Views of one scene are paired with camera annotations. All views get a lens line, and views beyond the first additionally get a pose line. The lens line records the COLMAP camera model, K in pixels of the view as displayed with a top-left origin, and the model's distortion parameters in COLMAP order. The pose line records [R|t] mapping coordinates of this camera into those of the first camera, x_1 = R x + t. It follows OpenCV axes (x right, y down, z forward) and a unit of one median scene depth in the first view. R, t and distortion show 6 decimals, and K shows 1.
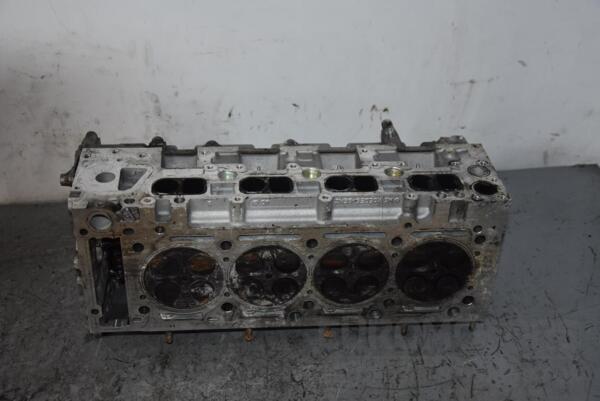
lens RADIAL K [[833.9, 0, 298.0], [0, 833.9, 201.2], [0, 0, 1]] dist [0.169131, 0.000000]
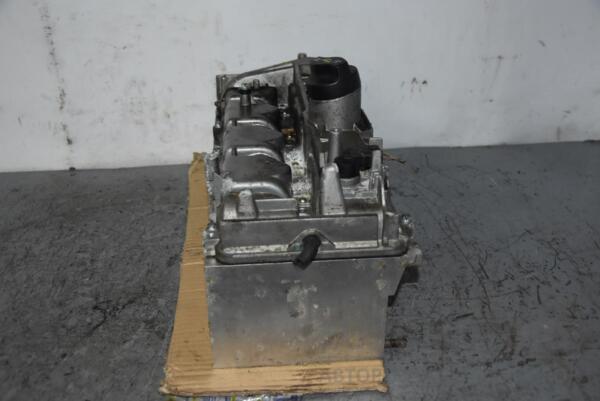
lens RADIAL K [[677.4, 0, 302.2], [0, 677.4, 201.6], [0, 0, 1]] dist [0.016636, 0.000000]
pose [[0.999857, -0.006507, 0.015603, -0.082810], [0.007846, 0.996149, -0.087320, 0.141871], [-0.014975, 0.087430, 0.996058, 0.120994]]
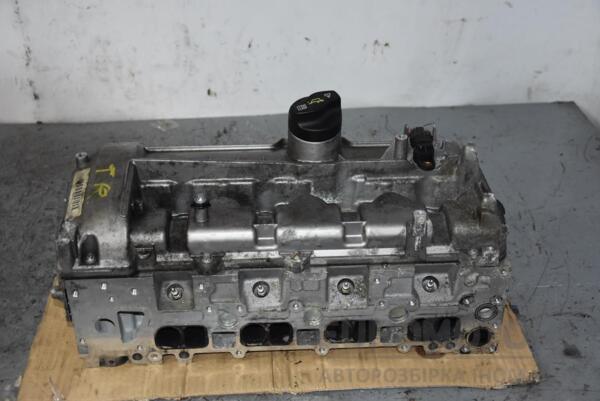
lens RADIAL K [[833.9, 0, 297.3], [0, 833.9, 202.8], [0, 0, 1]] dist [0.169131, 0.000000]
pose [[0.999739, 0.016949, -0.015351, 0.005329], [-0.016800, 0.999812, 0.009729, 0.105959], [0.015513, -0.009469, 0.999835, -0.156888]]
